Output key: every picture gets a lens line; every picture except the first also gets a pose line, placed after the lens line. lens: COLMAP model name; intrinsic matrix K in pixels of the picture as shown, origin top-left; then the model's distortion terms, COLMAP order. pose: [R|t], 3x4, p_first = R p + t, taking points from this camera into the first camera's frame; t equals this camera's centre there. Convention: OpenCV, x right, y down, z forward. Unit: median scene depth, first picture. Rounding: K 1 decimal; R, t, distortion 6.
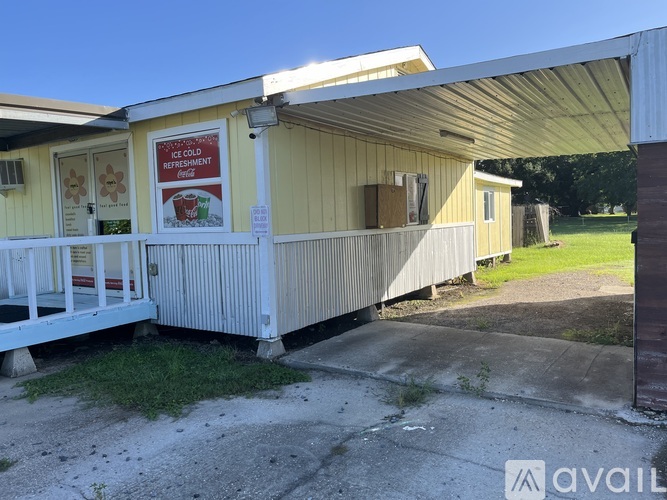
lens RADIAL K [[506.8, 0, 335.1], [0, 506.8, 246.8], [0, 0, 1]] dist [0.006203, -0.001342]
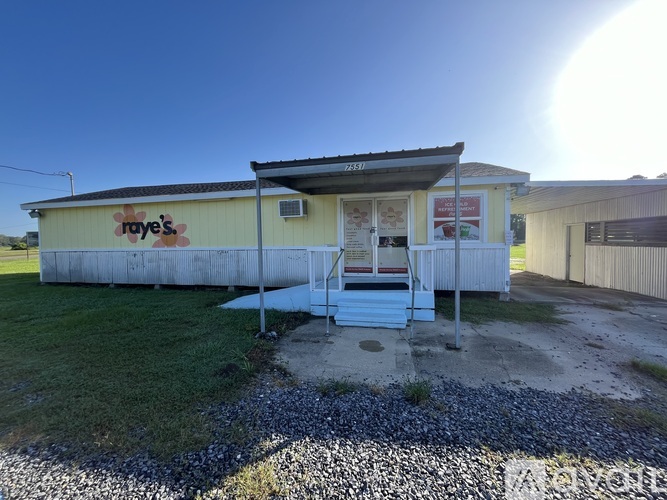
lens RADIAL K [[270.3, 0, 331.7], [0, 270.3, 251.3], [0, 0, 1]] dist [0.003373, 0.000127]
pose [[0.938757, 0.001461, 0.344576, -1.108893], [0.003692, 0.999891, -0.014298, 0.019013], [-0.344559, 0.014695, 0.938650, 0.144942]]
